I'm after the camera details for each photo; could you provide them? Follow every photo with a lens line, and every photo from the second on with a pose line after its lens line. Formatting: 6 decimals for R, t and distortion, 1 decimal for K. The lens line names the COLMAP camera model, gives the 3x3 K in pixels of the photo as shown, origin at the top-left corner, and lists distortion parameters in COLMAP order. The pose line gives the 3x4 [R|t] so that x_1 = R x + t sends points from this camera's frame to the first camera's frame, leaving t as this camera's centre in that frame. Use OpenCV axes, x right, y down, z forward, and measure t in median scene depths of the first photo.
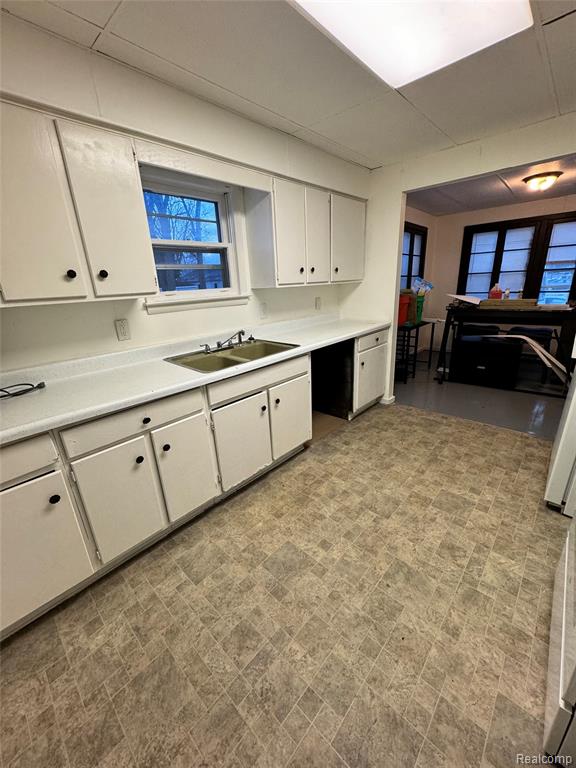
lens RADIAL K [[305.7, 0, 289.3], [0, 305.7, 384.0], [0, 0, 1]] dist [-0.003716, 0.000754]
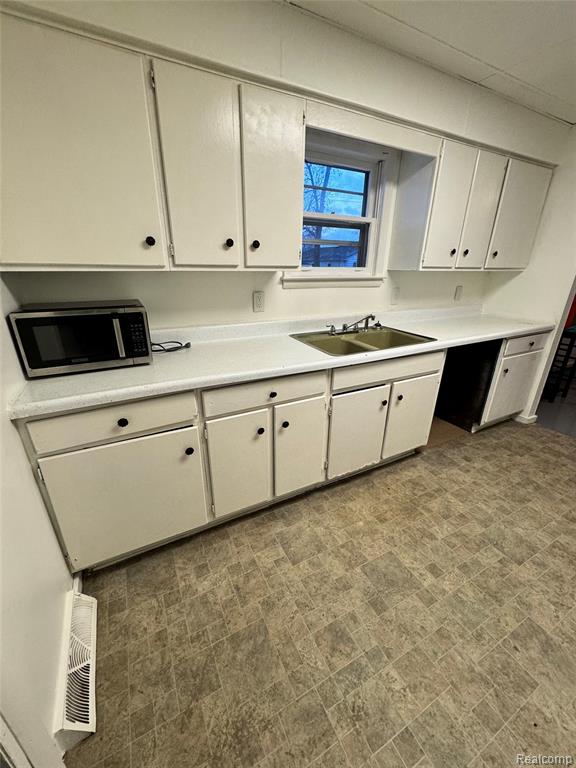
lens RADIAL K [[305.7, 0, 287.8], [0, 305.7, 384.0], [0, 0, 1]] dist [-0.003716, 0.000754]
pose [[0.939573, 0.175244, -0.294094, -0.109555], [-0.159444, 0.984194, 0.077065, -0.000507], [0.302951, -0.025516, 0.952664, 0.047814]]
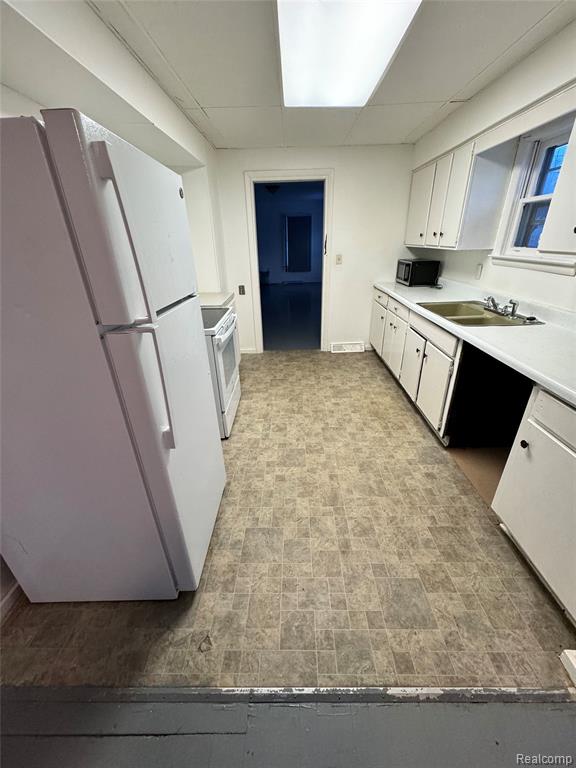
lens RADIAL K [[305.7, 0, 287.0], [0, 305.7, 384.6], [0, 0, 1]] dist [-0.003716, 0.000754]
pose [[-0.747016, 0.345394, -0.568040, 1.228491], [-0.155506, 0.739958, 0.654431, -0.631504], [0.646362, 0.577204, -0.499050, 1.551863]]
